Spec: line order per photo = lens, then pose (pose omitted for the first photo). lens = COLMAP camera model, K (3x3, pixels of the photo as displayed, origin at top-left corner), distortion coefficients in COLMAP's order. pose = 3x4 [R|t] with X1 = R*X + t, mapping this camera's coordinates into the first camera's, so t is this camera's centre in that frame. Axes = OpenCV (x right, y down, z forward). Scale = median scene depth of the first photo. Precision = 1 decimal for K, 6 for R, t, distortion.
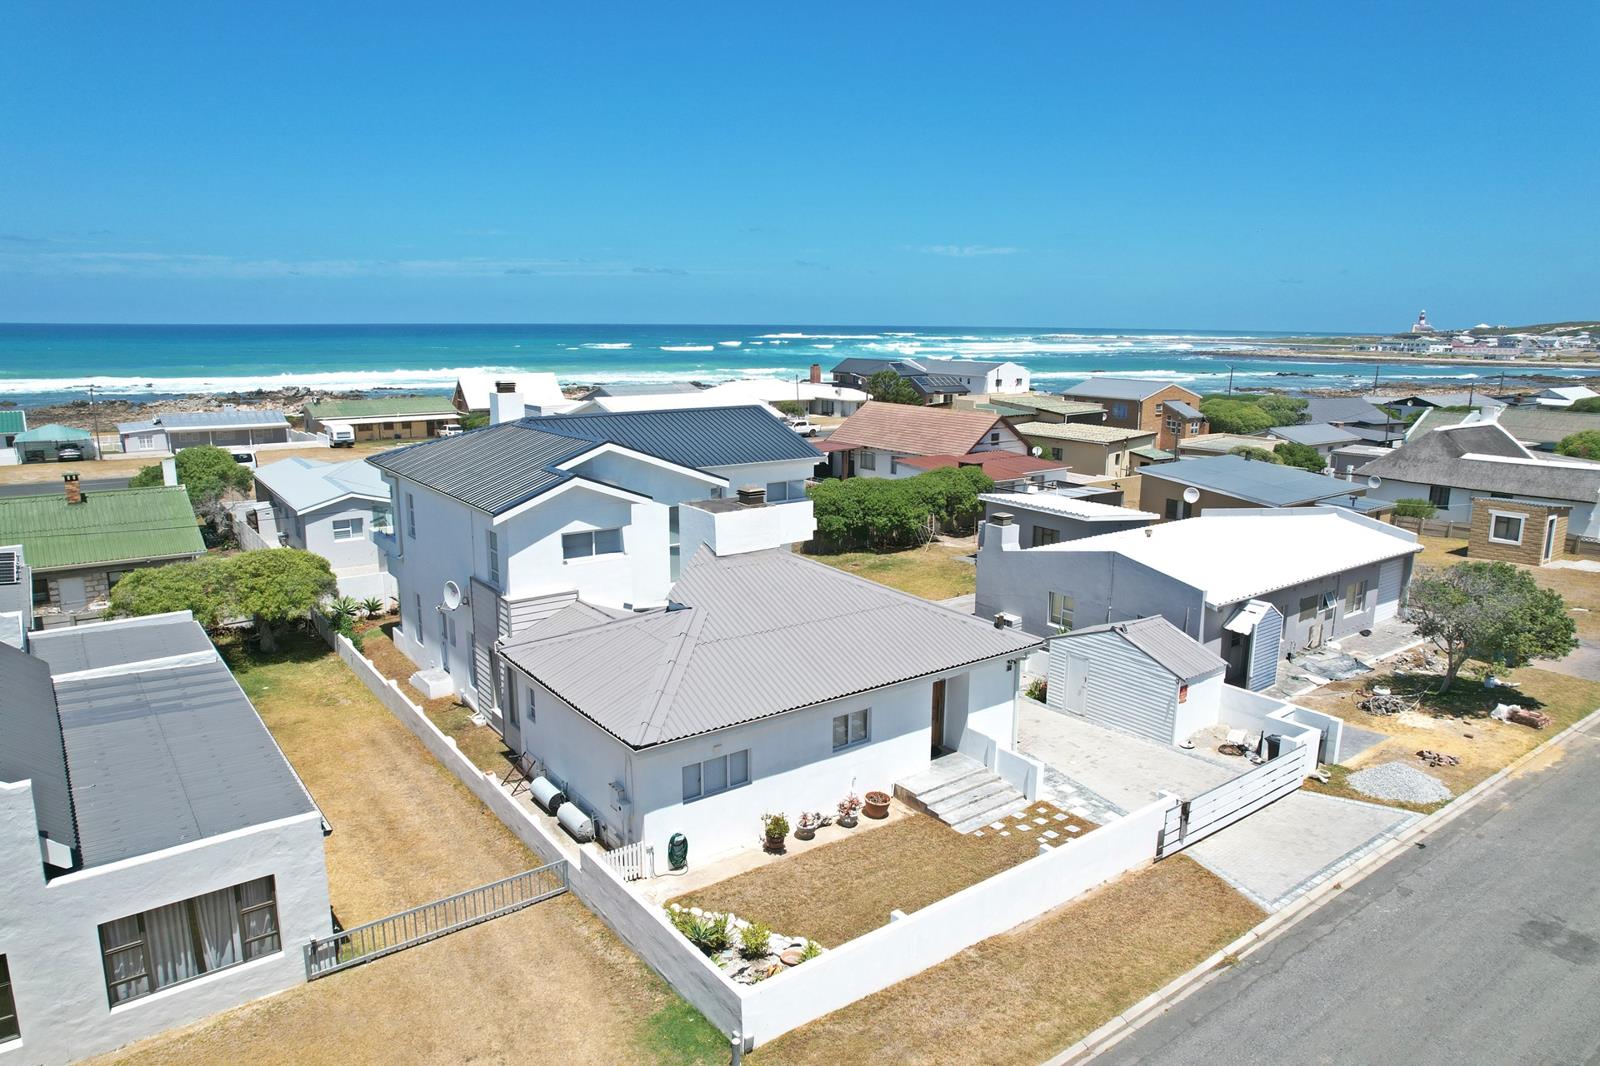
lens RADIAL K [[1019.2, 0, 809.4], [0, 1019.2, 531.6], [0, 0, 1]] dist [-0.024359, 0.004301]
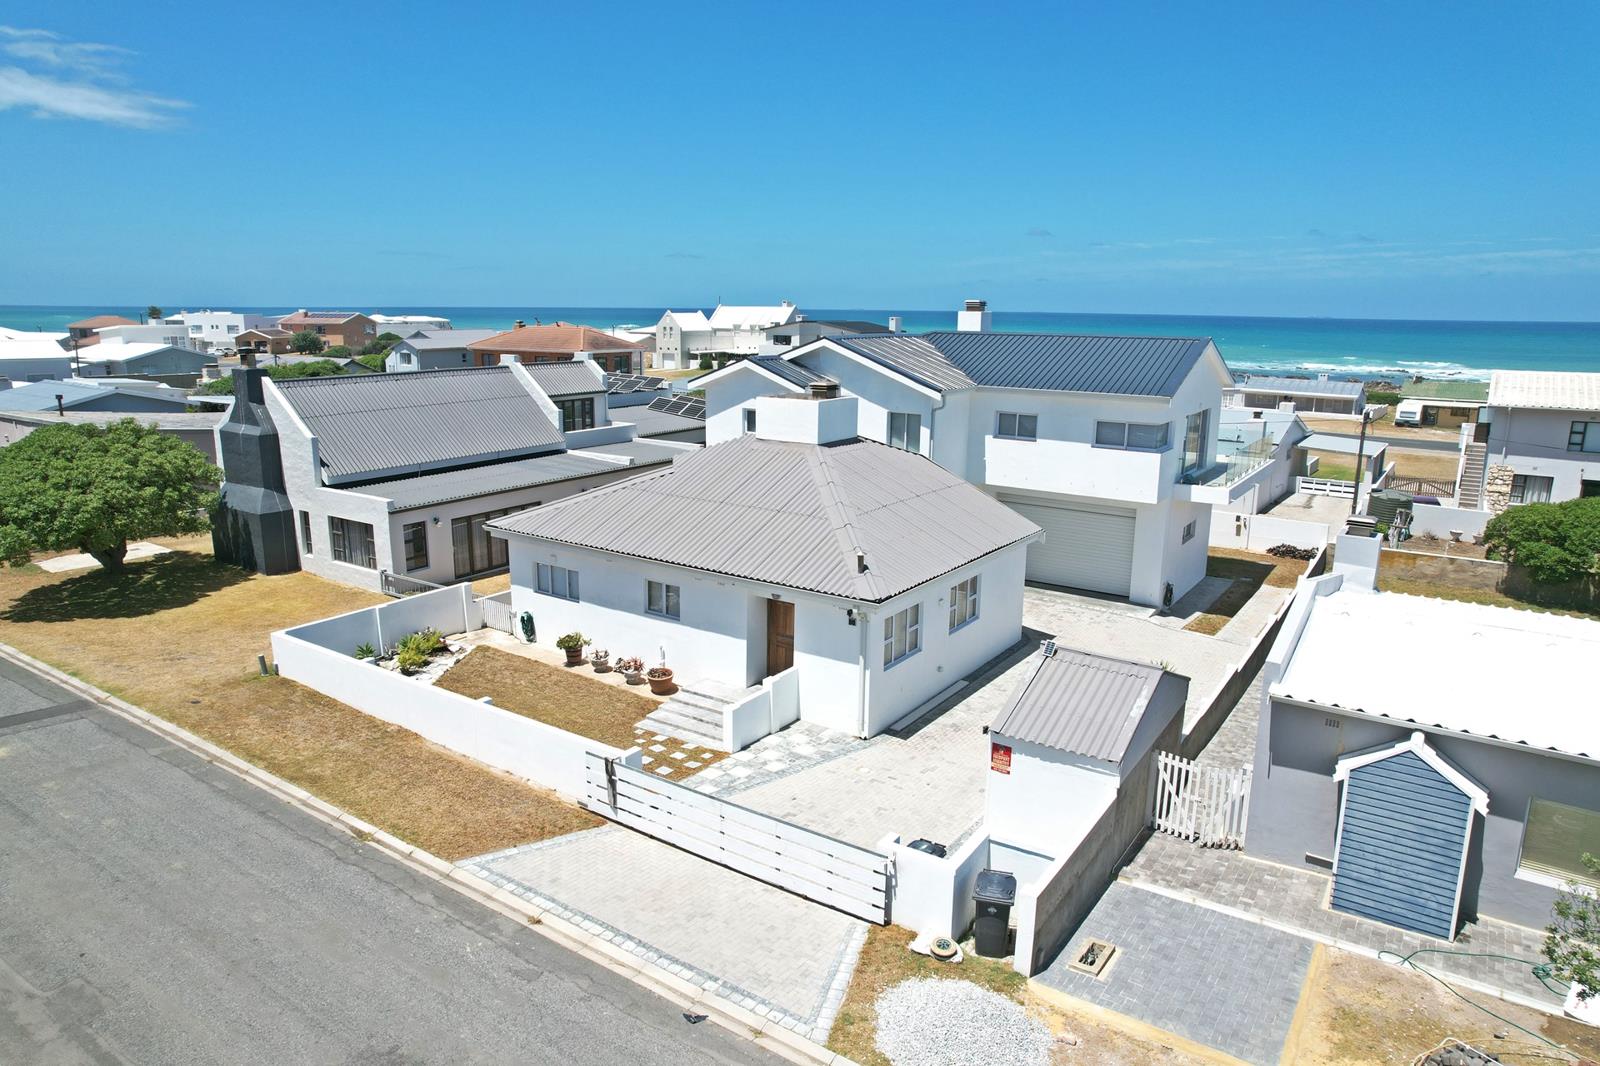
lens RADIAL K [[1019.2, 0, 809.6], [0, 1019.2, 531.0], [0, 0, 1]] dist [-0.024359, 0.004301]
pose [[0.318836, 0.191804, -0.928200, 1.105532], [-0.198035, 0.971176, 0.132660, -0.040955], [0.926890, 0.141519, 0.347630, 0.831135]]
